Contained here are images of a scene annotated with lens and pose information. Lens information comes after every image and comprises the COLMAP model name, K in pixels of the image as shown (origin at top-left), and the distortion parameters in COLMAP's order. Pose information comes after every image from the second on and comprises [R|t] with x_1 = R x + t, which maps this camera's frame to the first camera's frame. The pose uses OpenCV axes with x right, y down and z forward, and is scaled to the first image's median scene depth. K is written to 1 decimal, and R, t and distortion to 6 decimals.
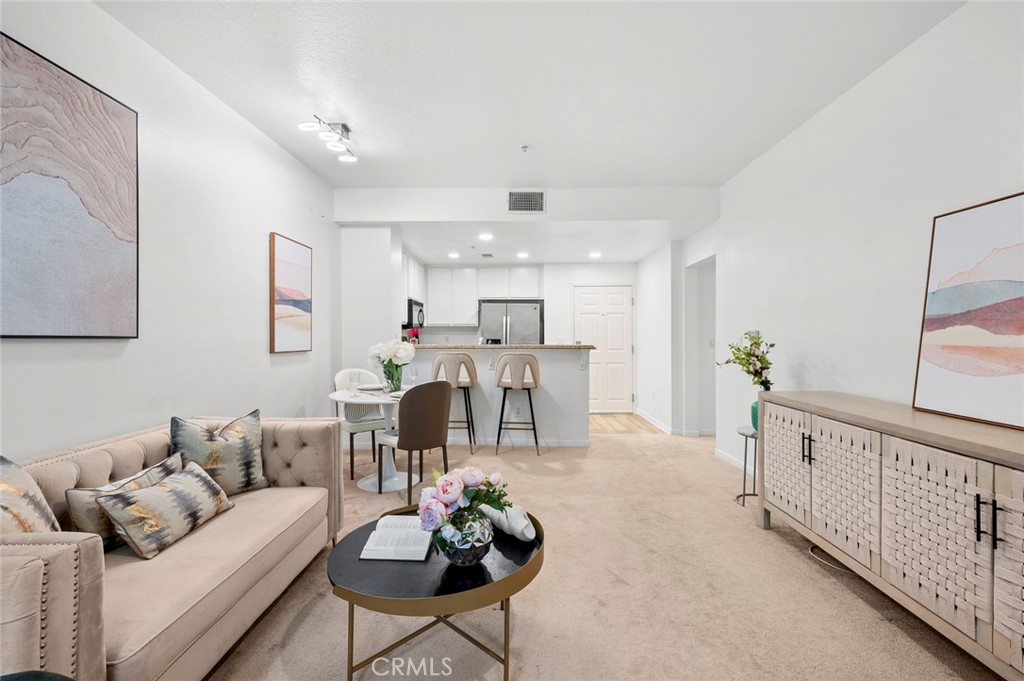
lens RADIAL K [[462.0, 0, 509.3], [0, 462.0, 336.1], [0, 0, 1]] dist [0.000783, 0.000217]
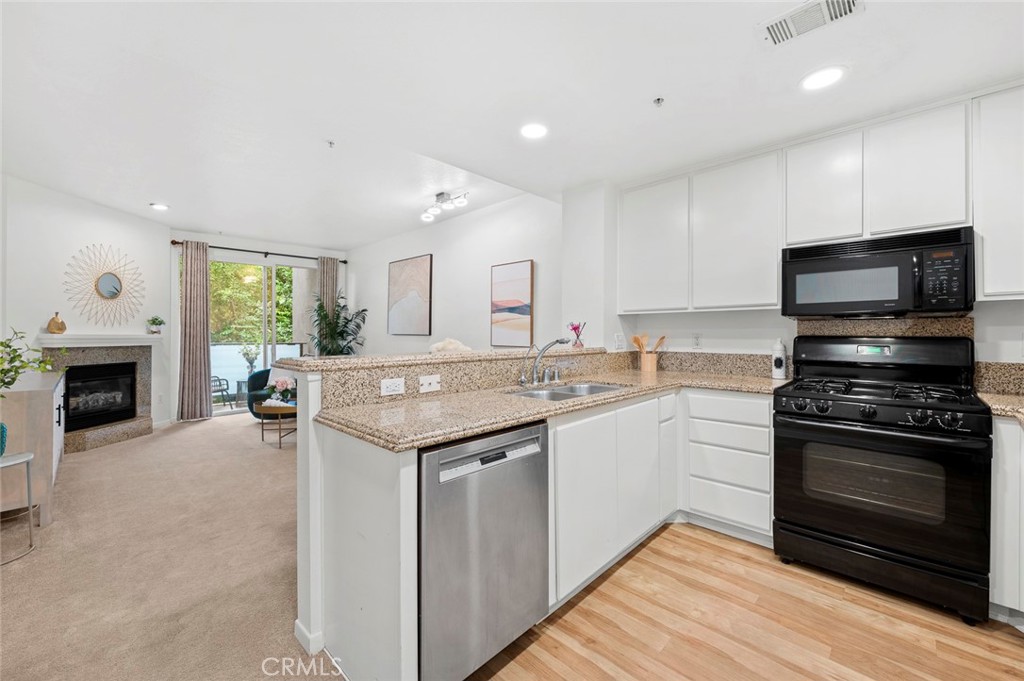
lens RADIAL K [[406.5, 0, 516.0], [0, 406.5, 351.6], [0, 0, 1]] dist [0.000210, 0.000065]
pose [[-0.665437, 0.030049, -0.745849, 0.236432], [-0.001641, 0.999128, 0.041717, -0.000008], [0.746452, 0.028984, -0.664807, 1.060152]]
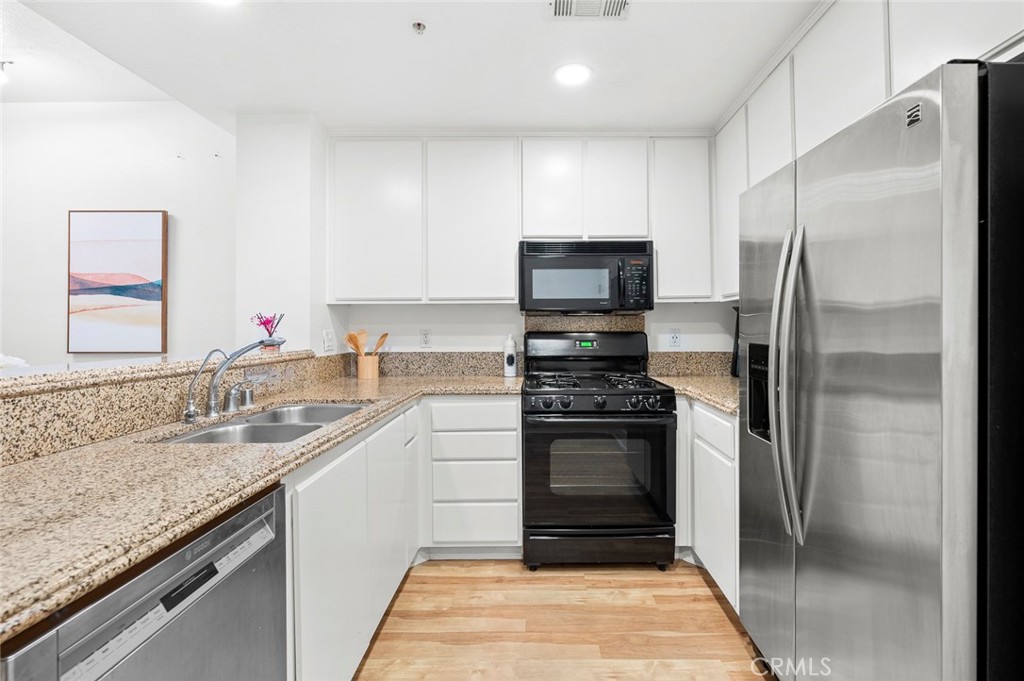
lens RADIAL K [[462.0, 0, 509.3], [0, 462.0, 336.1], [0, 0, 1]] dist [0.000783, 0.000217]
pose [[0.035285, 0.012010, -0.999305, 0.198317], [0.004461, 0.999916, 0.012175, -0.000464], [0.999367, -0.004887, 0.035228, 0.965736]]
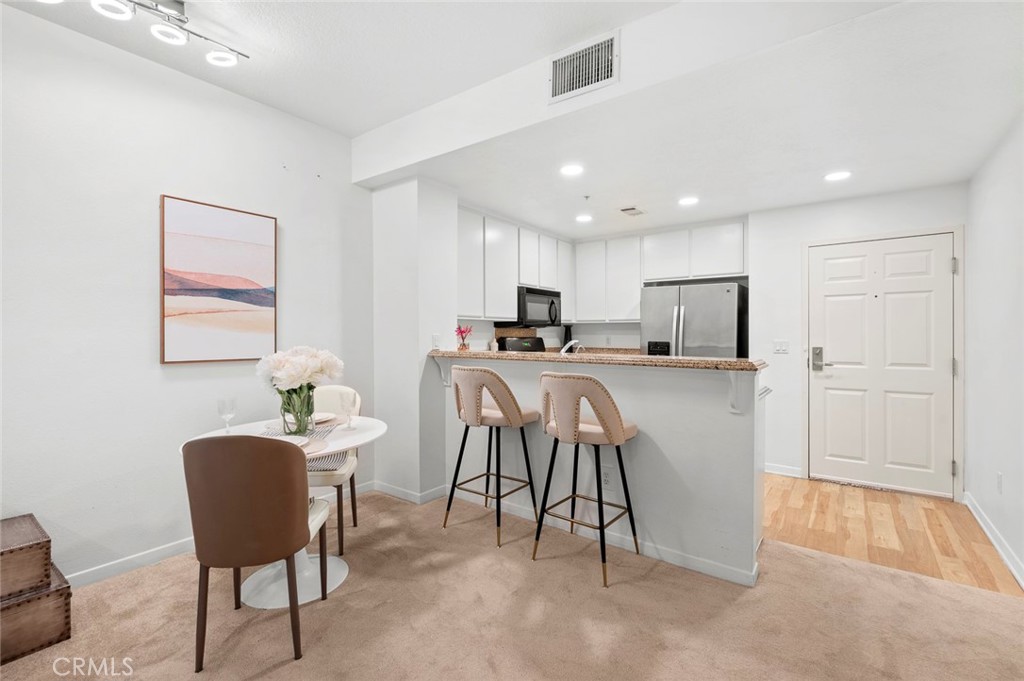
lens RADIAL K [[462.0, 0, 509.3], [0, 462.0, 336.1], [0, 0, 1]] dist [0.000783, 0.000217]
pose [[0.820817, 0.002259, -0.571187, 0.184047], [0.000200, 0.999991, 0.004241, -0.004506], [0.571192, -0.003595, 0.820809, 0.391592]]
